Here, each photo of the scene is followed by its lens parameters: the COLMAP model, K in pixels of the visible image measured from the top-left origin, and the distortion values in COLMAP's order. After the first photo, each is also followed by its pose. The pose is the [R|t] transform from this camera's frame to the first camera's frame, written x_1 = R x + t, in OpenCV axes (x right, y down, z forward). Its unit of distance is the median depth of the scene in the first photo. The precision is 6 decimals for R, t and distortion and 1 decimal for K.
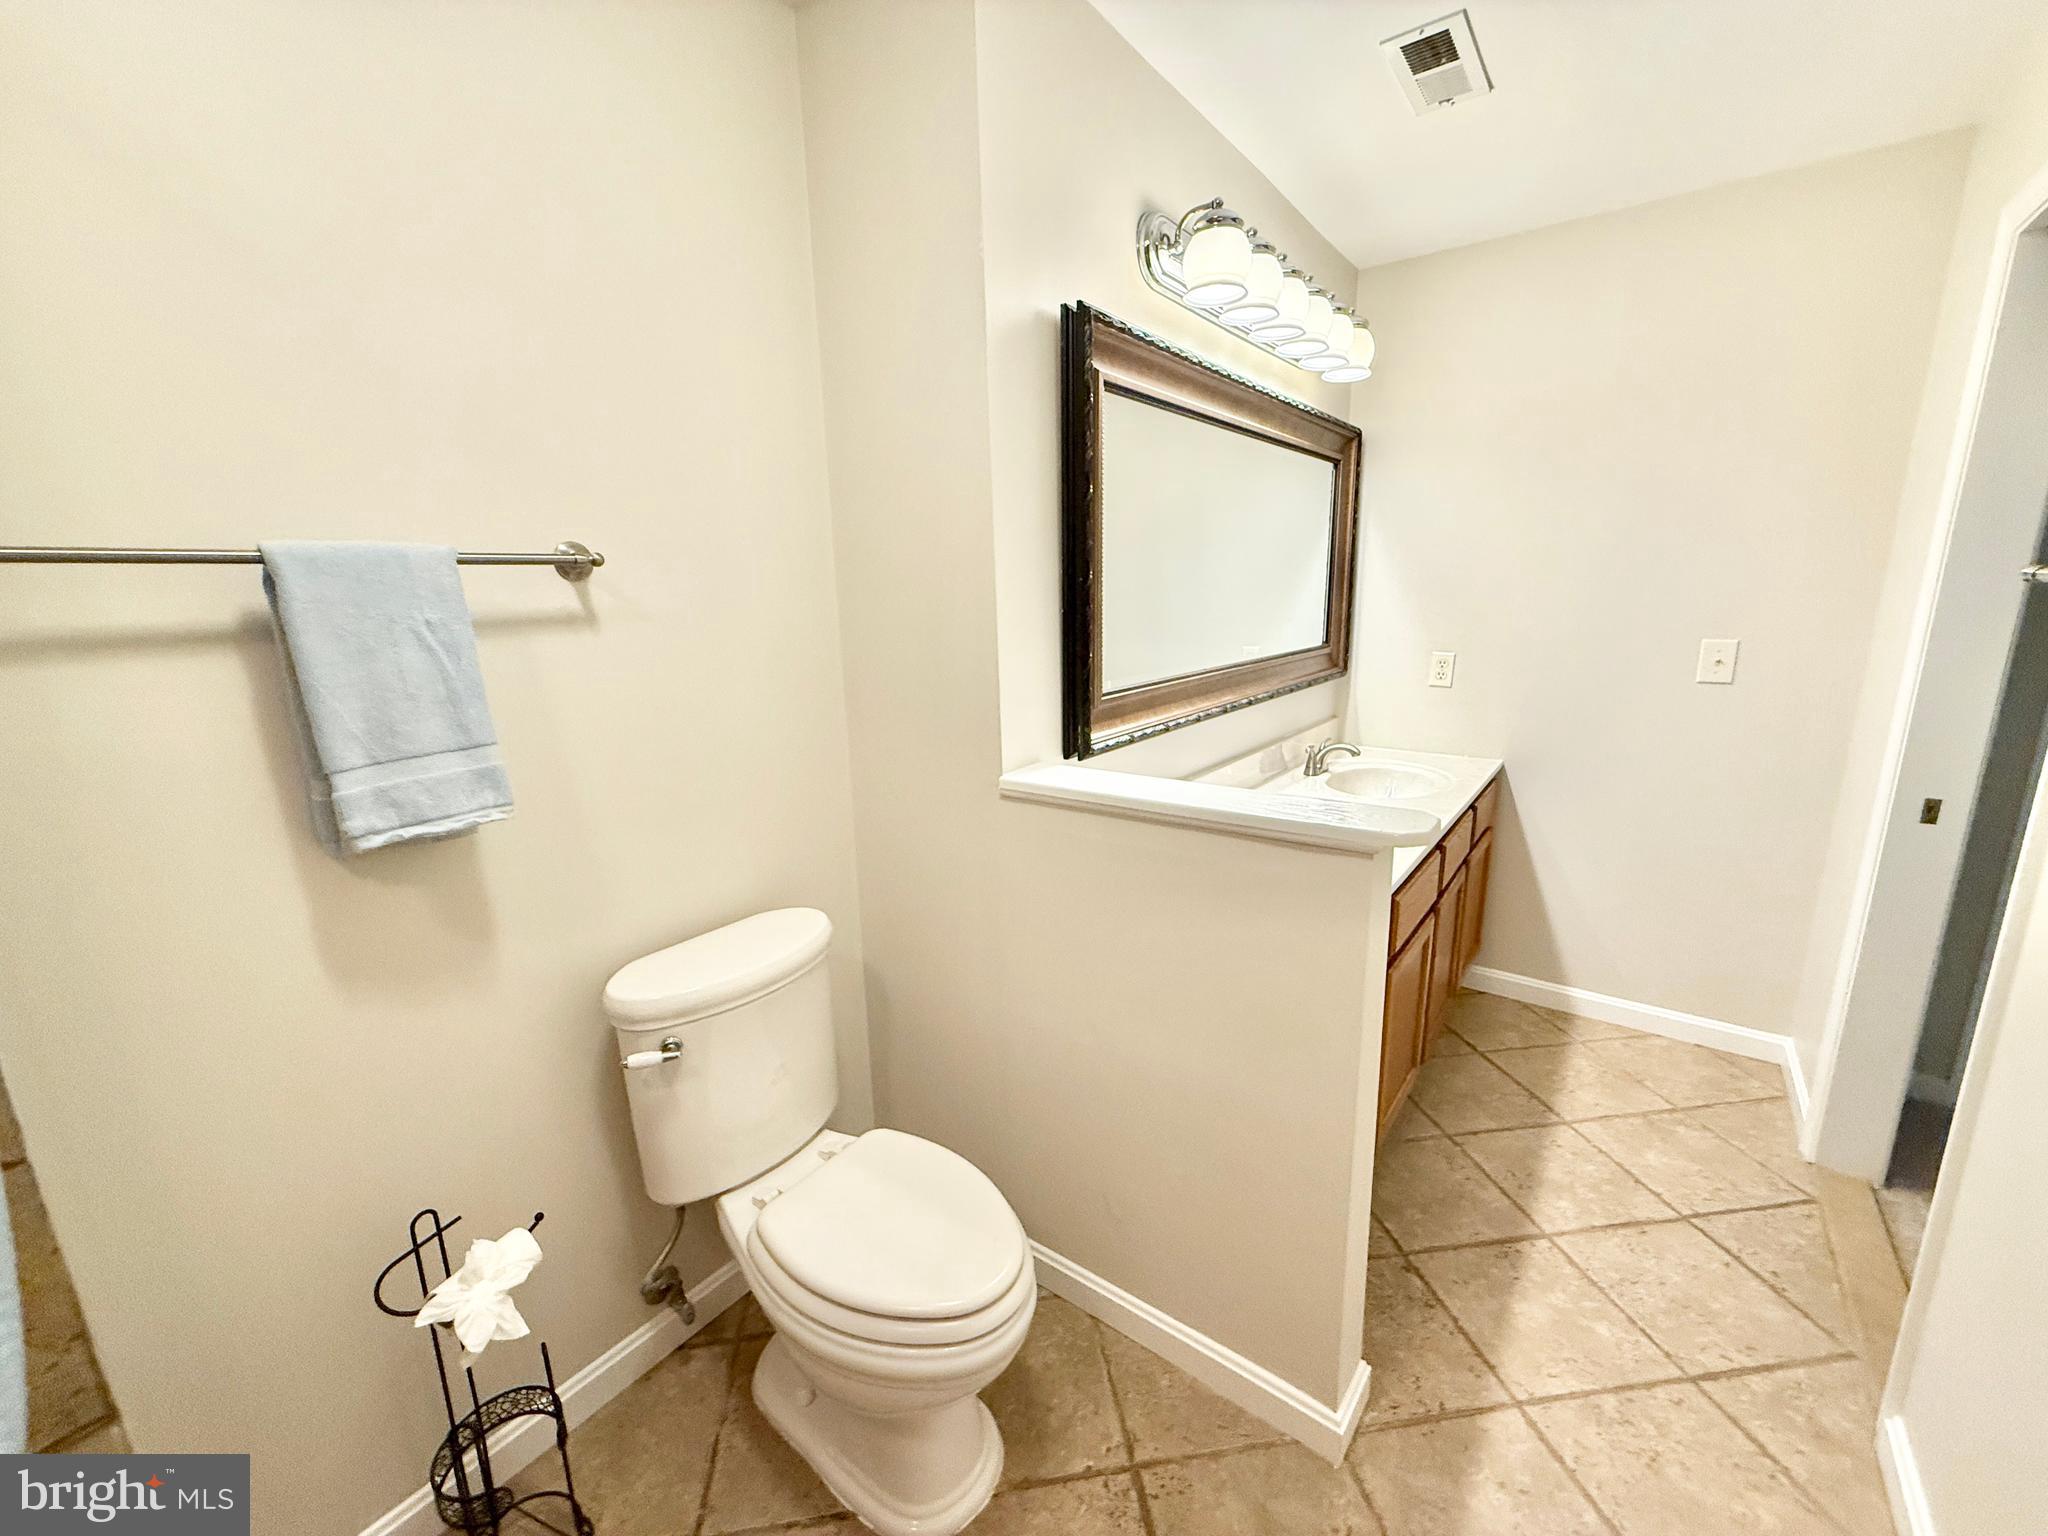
lens RADIAL K [[813.3, 0, 1025.1], [0, 813.3, 769.9], [0, 0, 1]] dist [-0.000653, -0.000426]
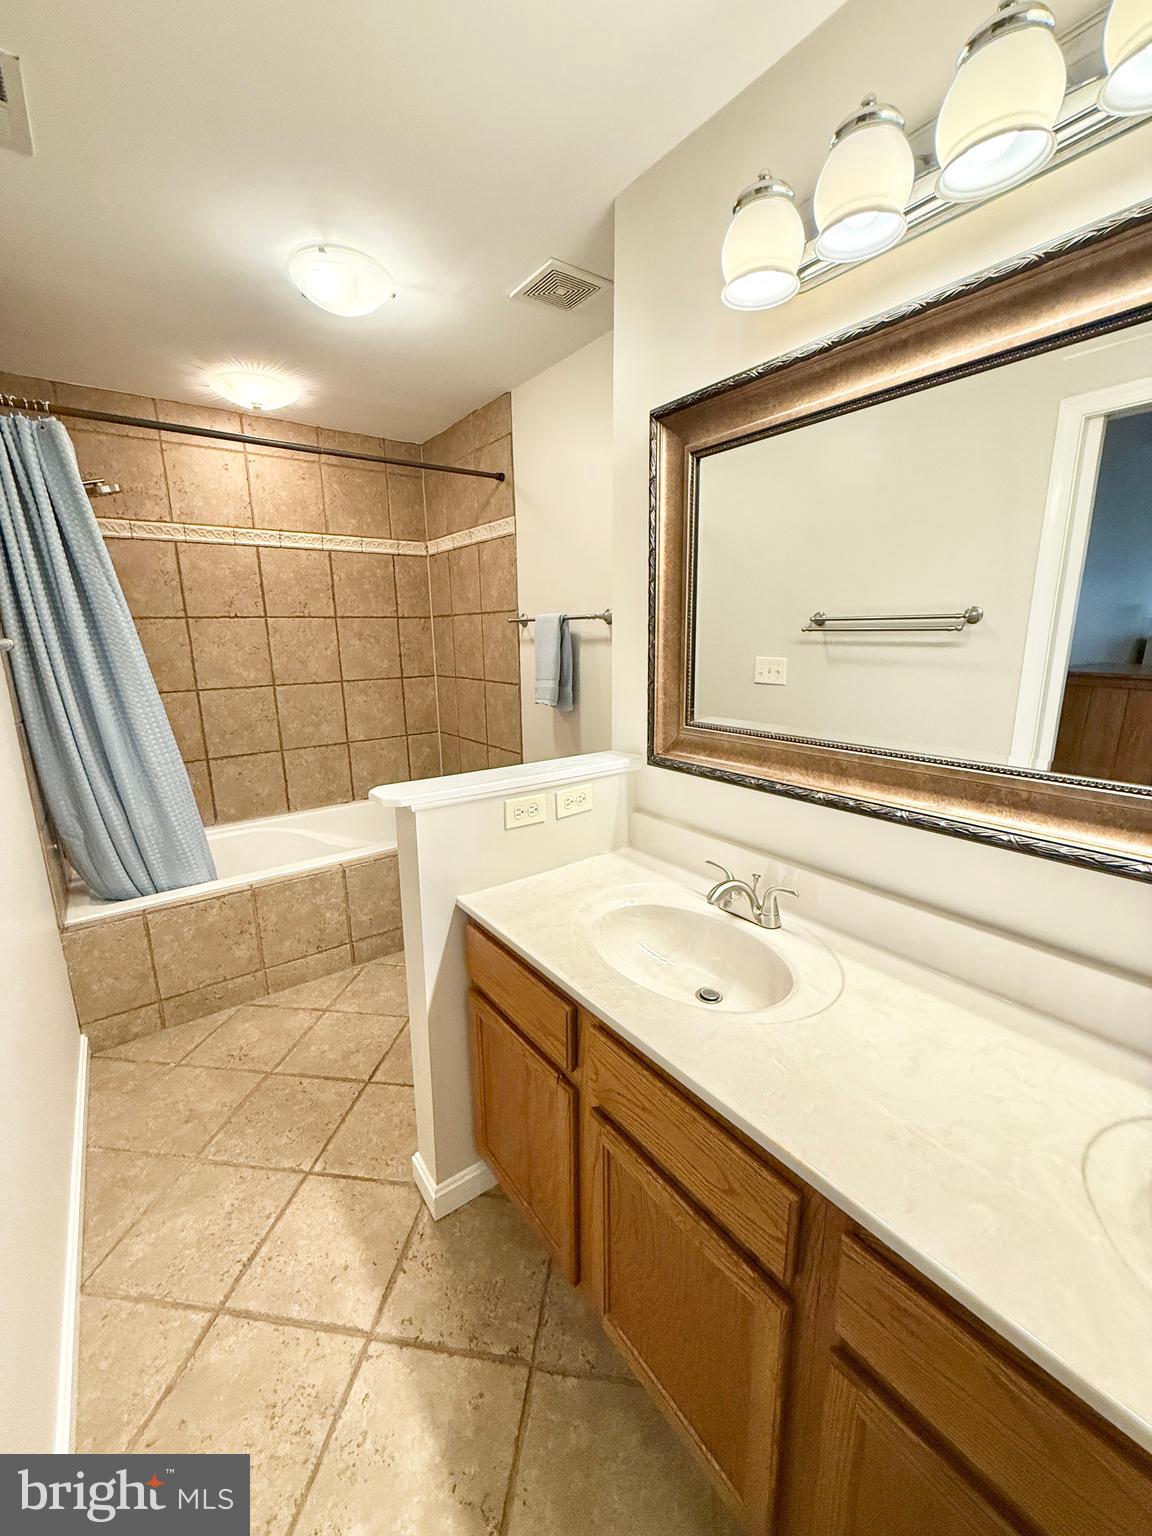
lens RADIAL K [[610.0, 0, 575.8], [0, 610.0, 769.3], [0, 0, 1]] dist [-0.000653, -0.000426]
pose [[-0.275121, 0.234006, -0.932496, 1.176143], [-0.196060, 0.935888, 0.292702, -0.309244], [0.941206, 0.263354, -0.211603, 1.273936]]
